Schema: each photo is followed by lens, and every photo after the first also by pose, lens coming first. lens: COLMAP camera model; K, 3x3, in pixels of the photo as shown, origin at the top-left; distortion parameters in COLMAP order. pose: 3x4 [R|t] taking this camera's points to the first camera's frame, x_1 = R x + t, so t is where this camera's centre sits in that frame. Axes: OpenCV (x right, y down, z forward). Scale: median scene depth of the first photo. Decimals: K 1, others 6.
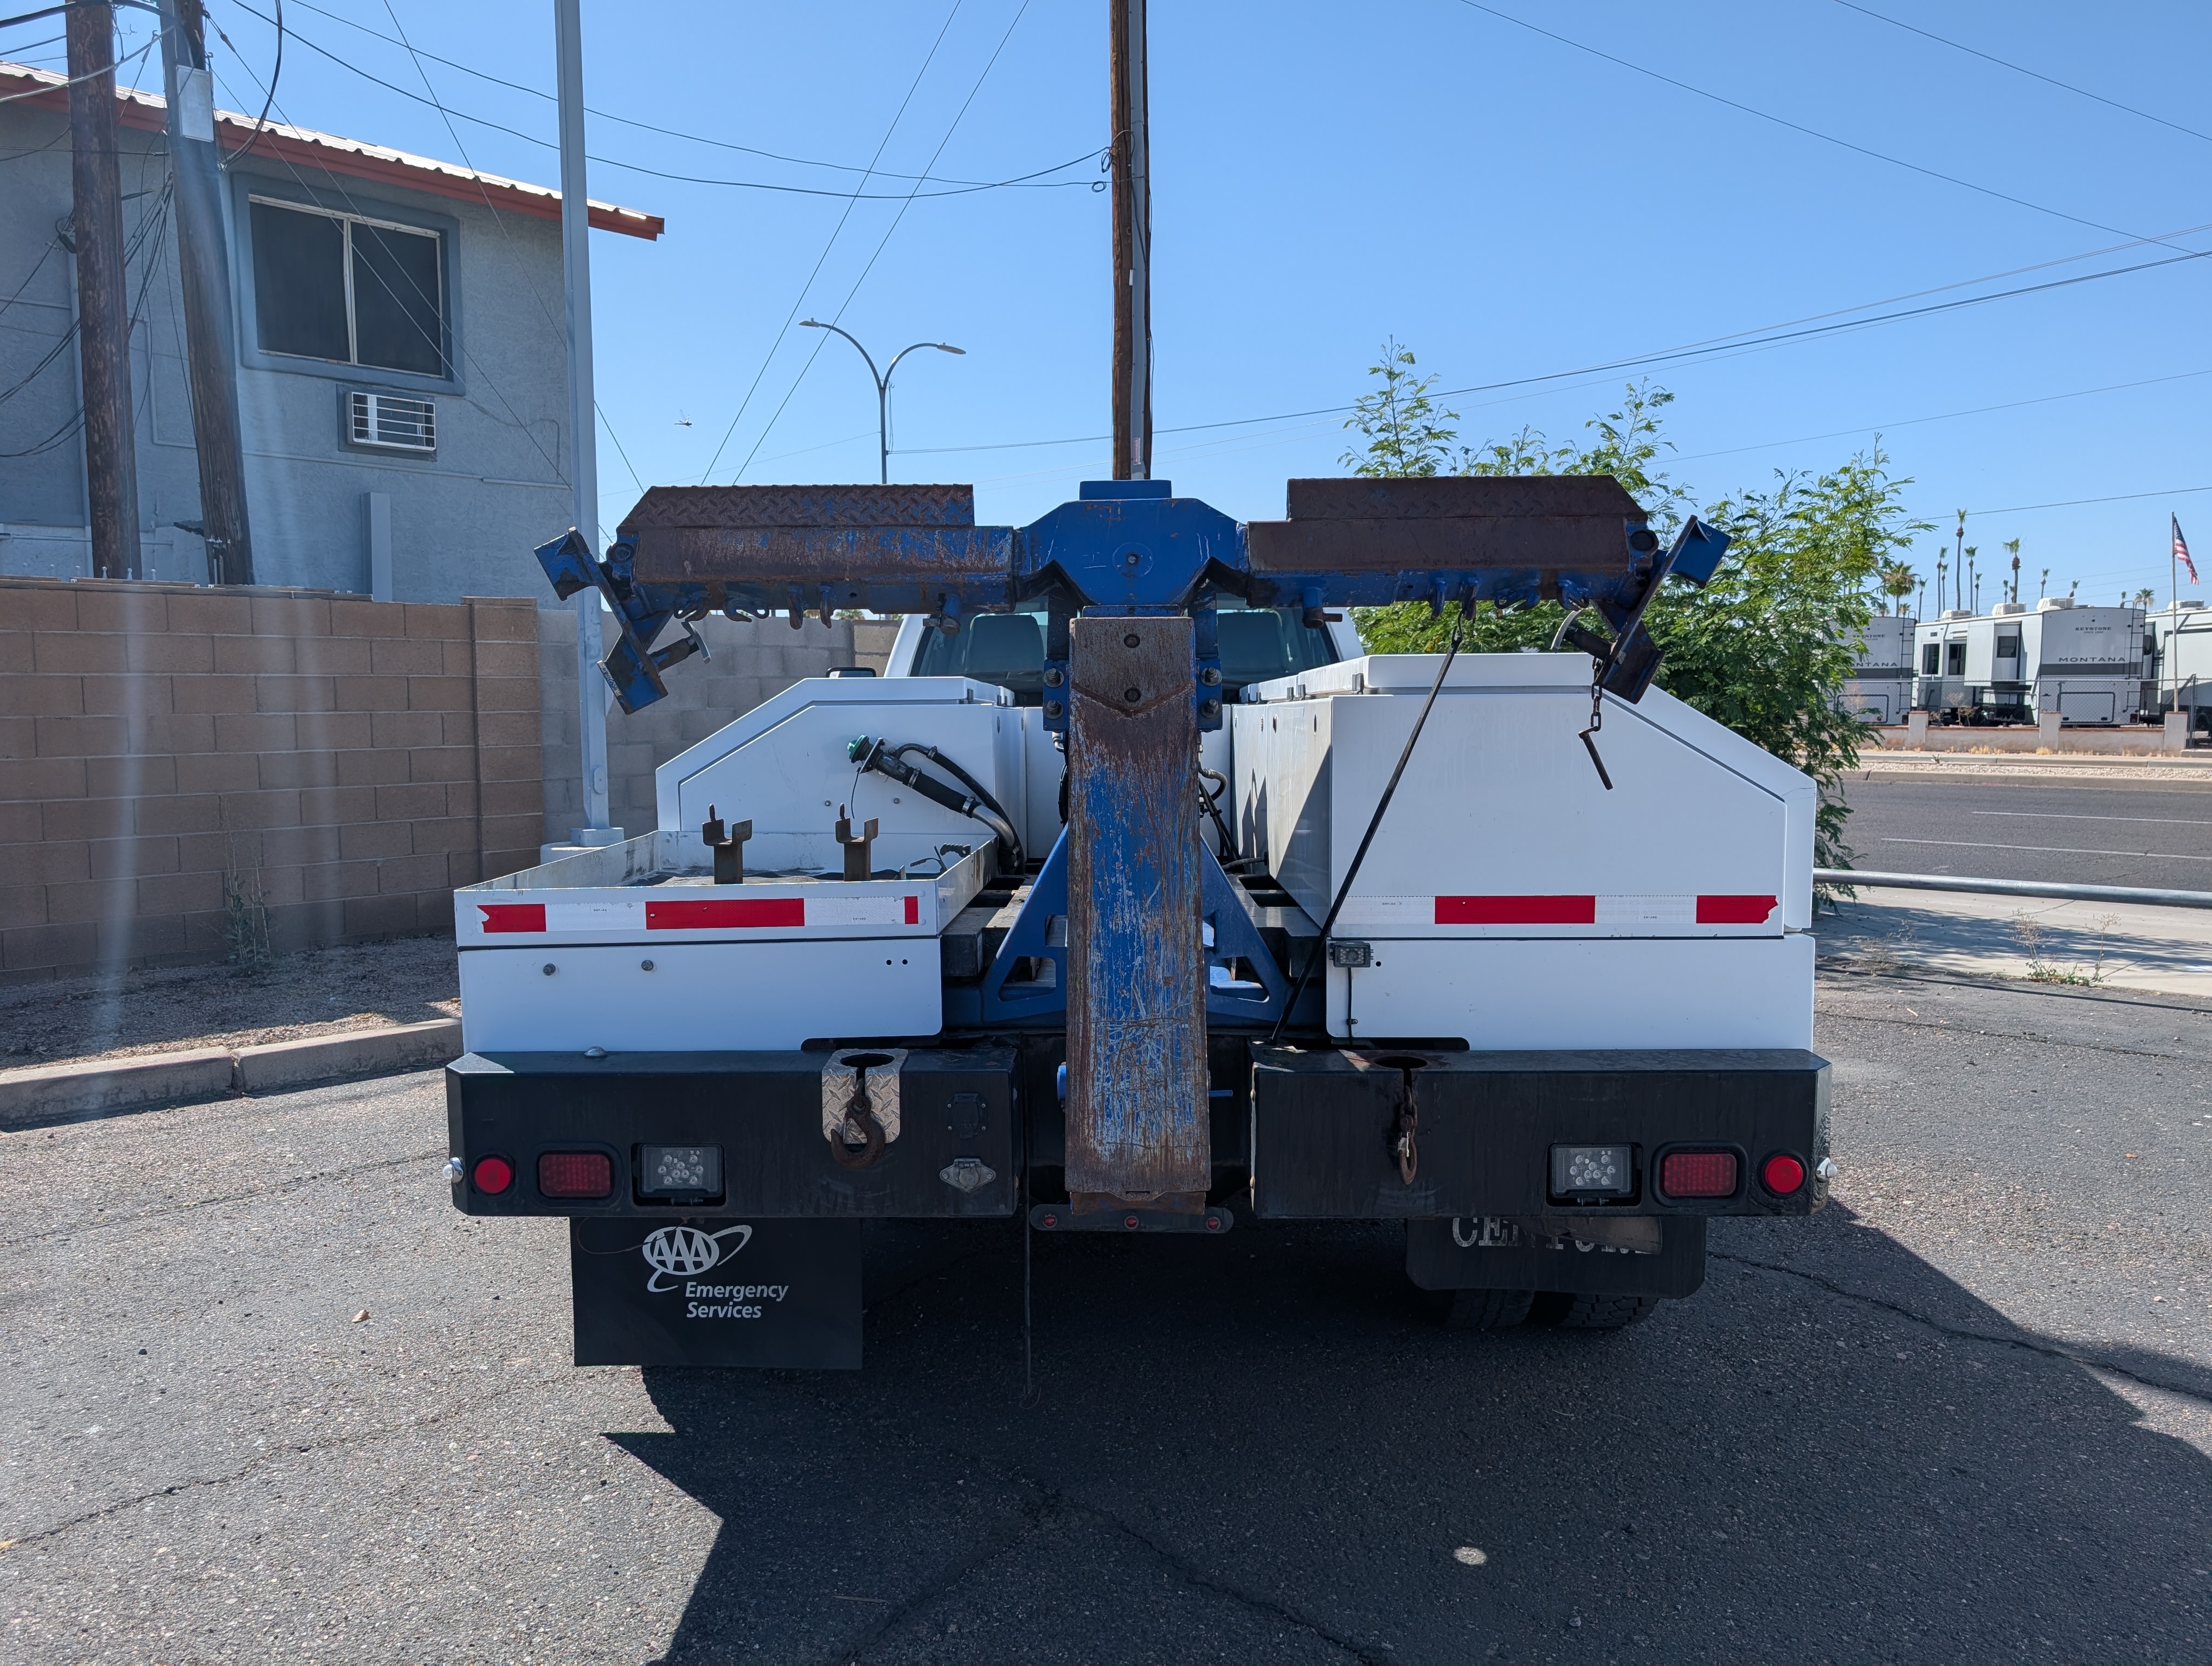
lens RADIAL K [[1613.5, 0, 1106.9], [0, 1613.5, 854.1], [0, 0, 1]] dist [0.014105, -0.012053]
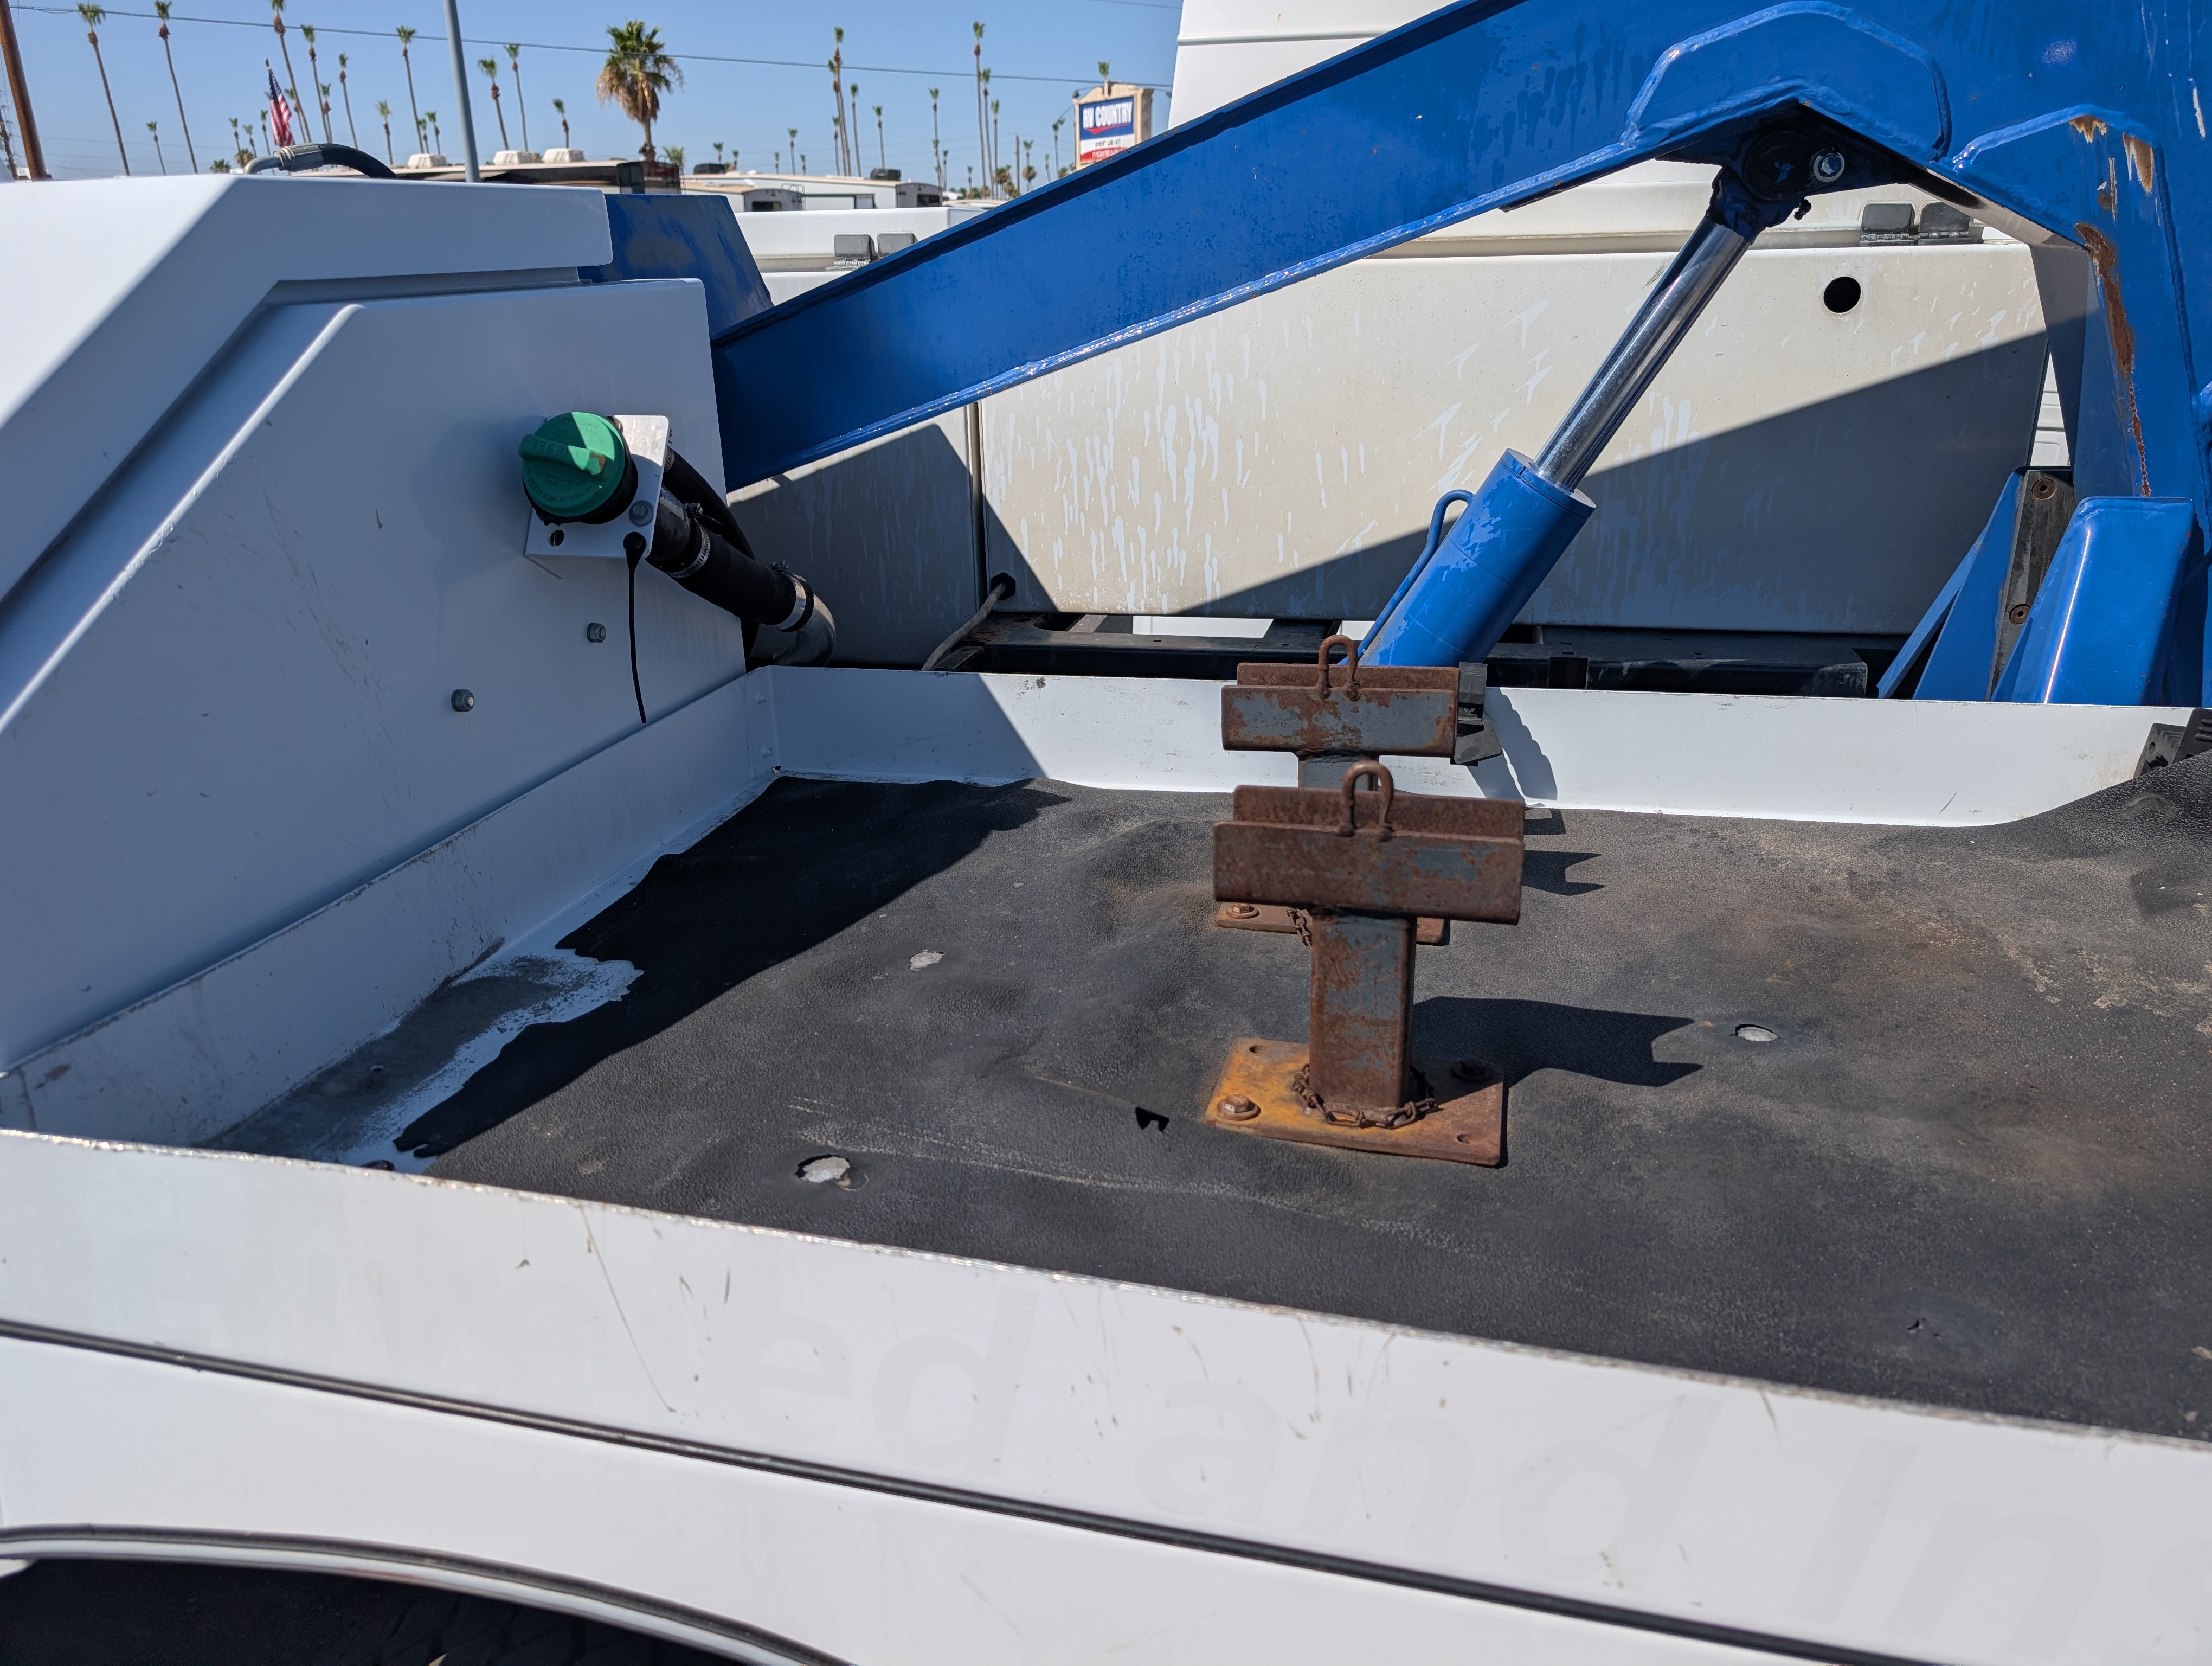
lens RADIAL K [[1613.5, 0, 1107.3], [0, 1613.5, 837.3], [0, 0, 1]] dist [0.014105, -0.012053]
pose [[0.216875, -0.334585, 0.917070, -0.456493], [0.104164, 0.941997, 0.319047, -0.098342], [-0.970626, 0.026332, 0.239147, 1.003877]]
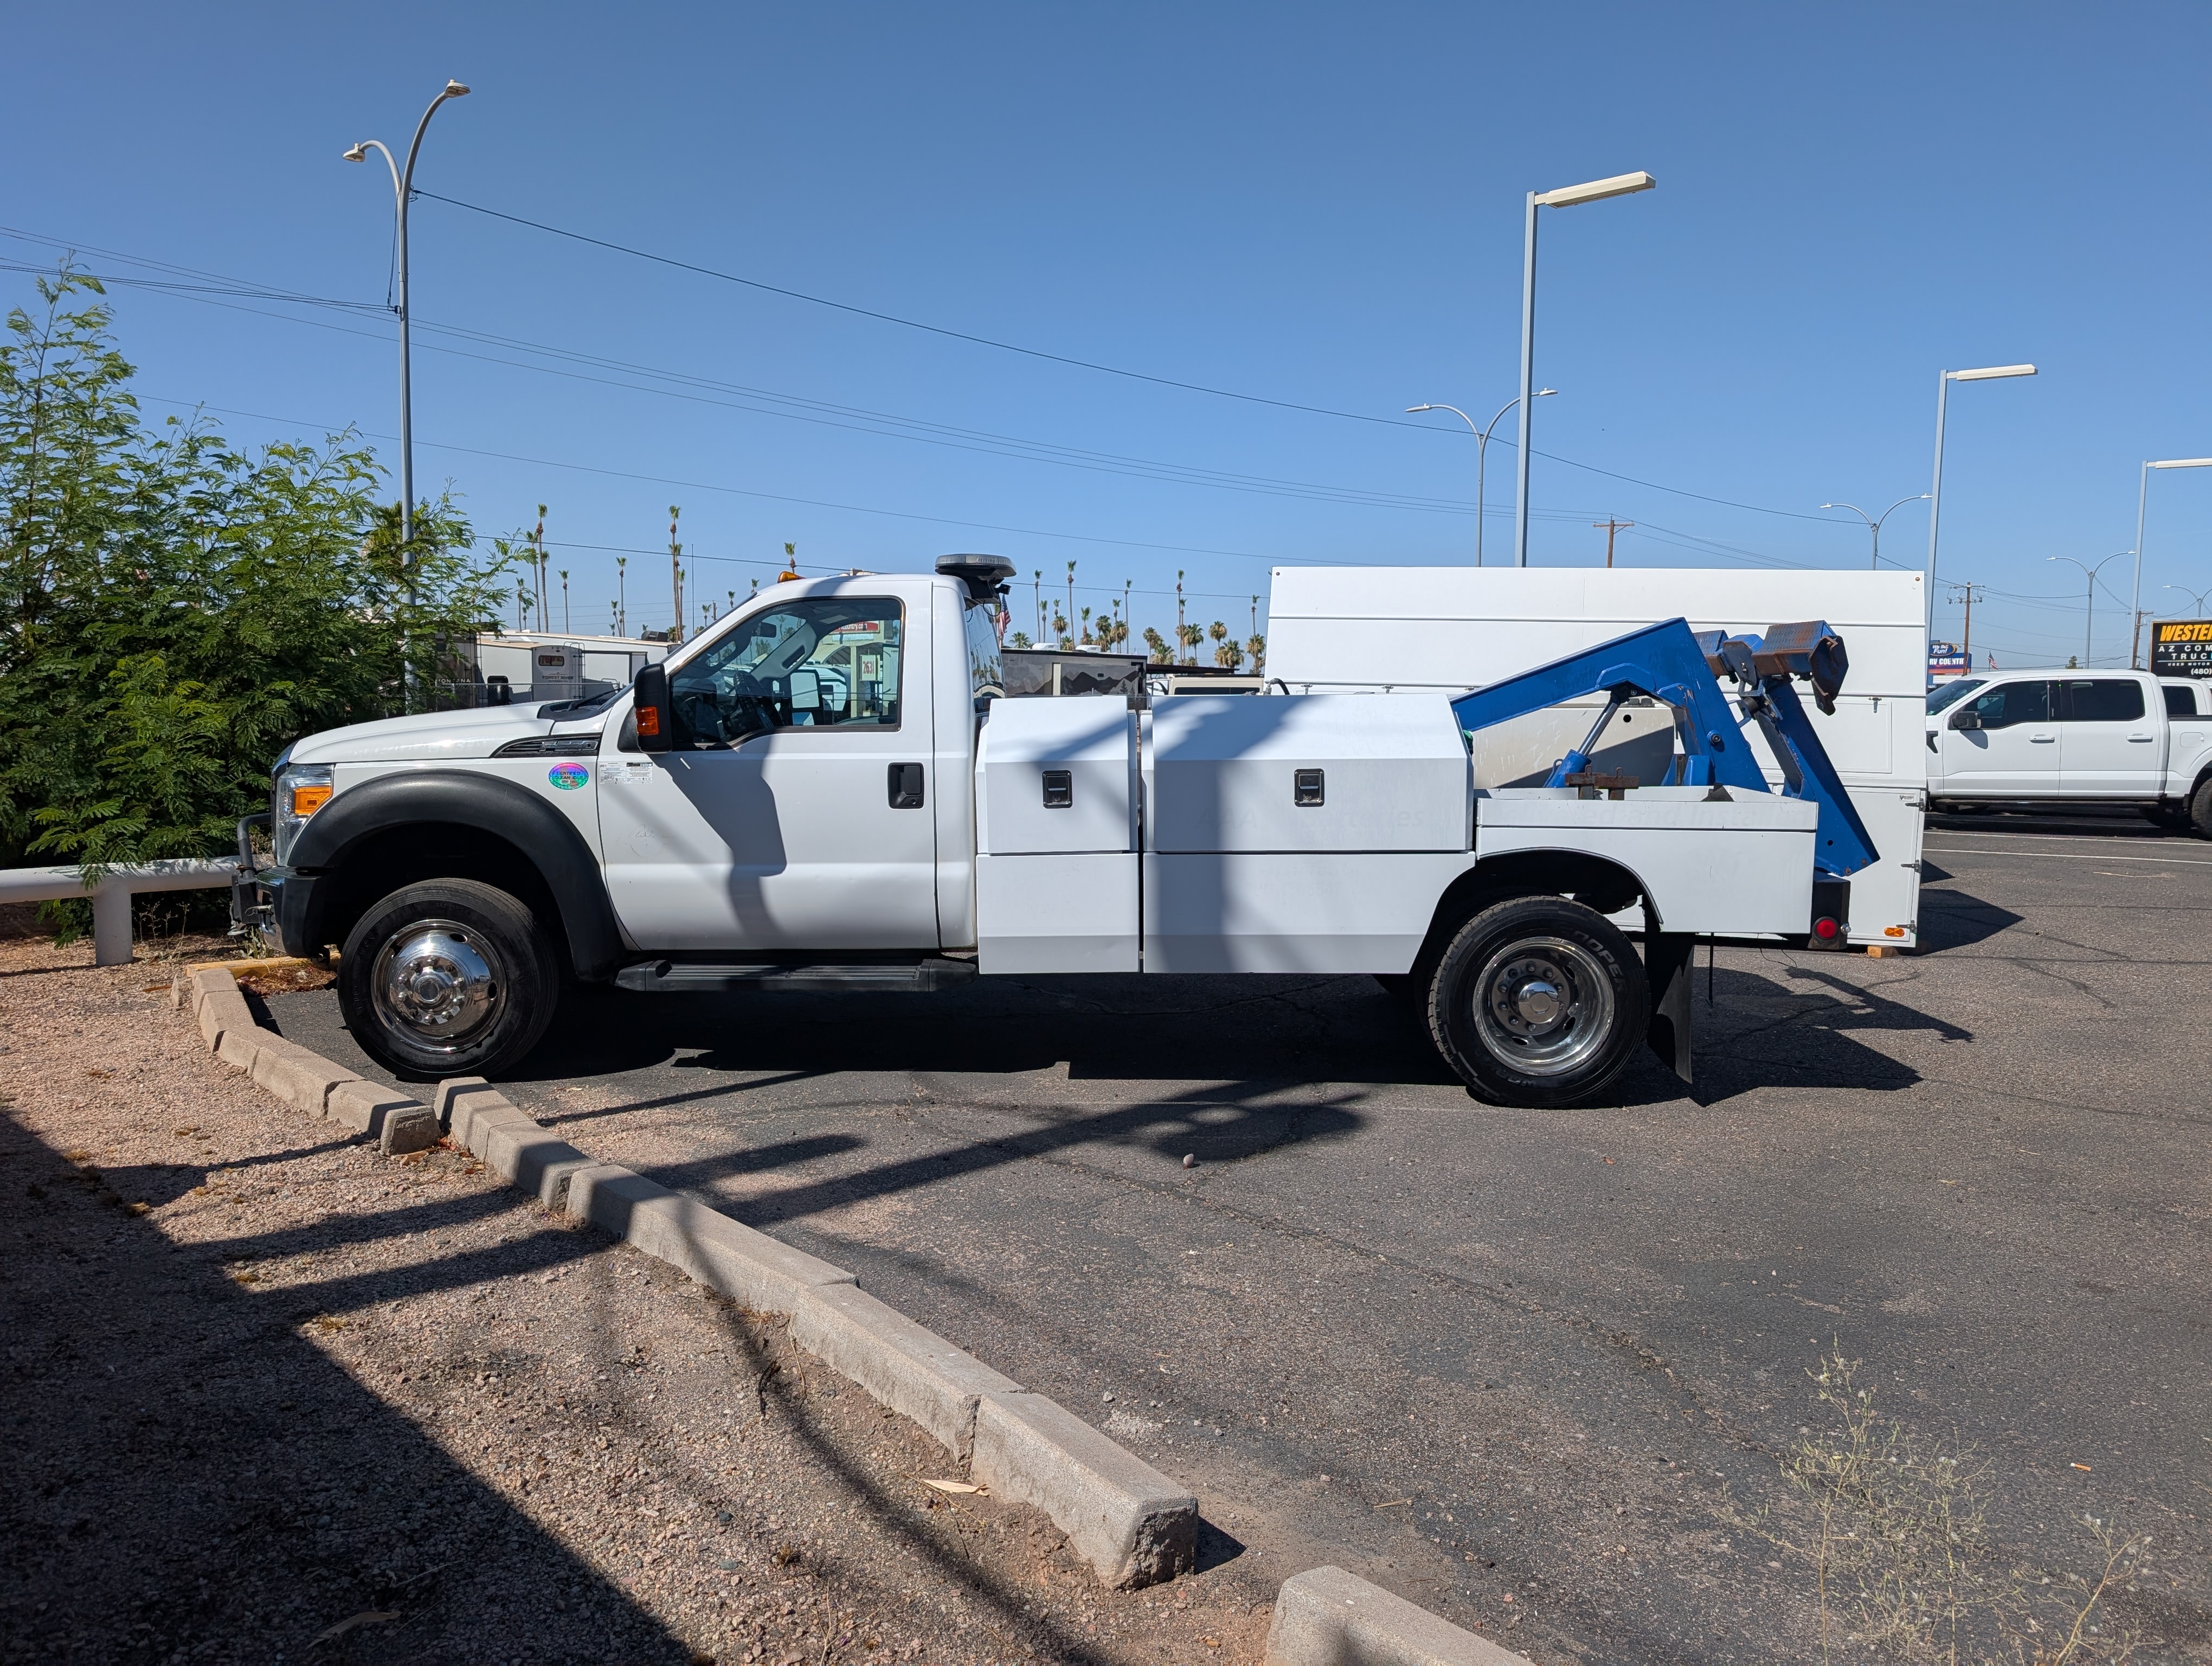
lens RADIAL K [[1613.5, 0, 1109.0], [0, 1613.5, 840.8], [0, 0, 1]] dist [0.014105, -0.012053]
pose [[-0.001749, -0.084576, 0.996416, -2.058699], [0.091280, 0.992244, 0.084382, -0.156052], [-0.995824, 0.091100, 0.005985, 1.594198]]
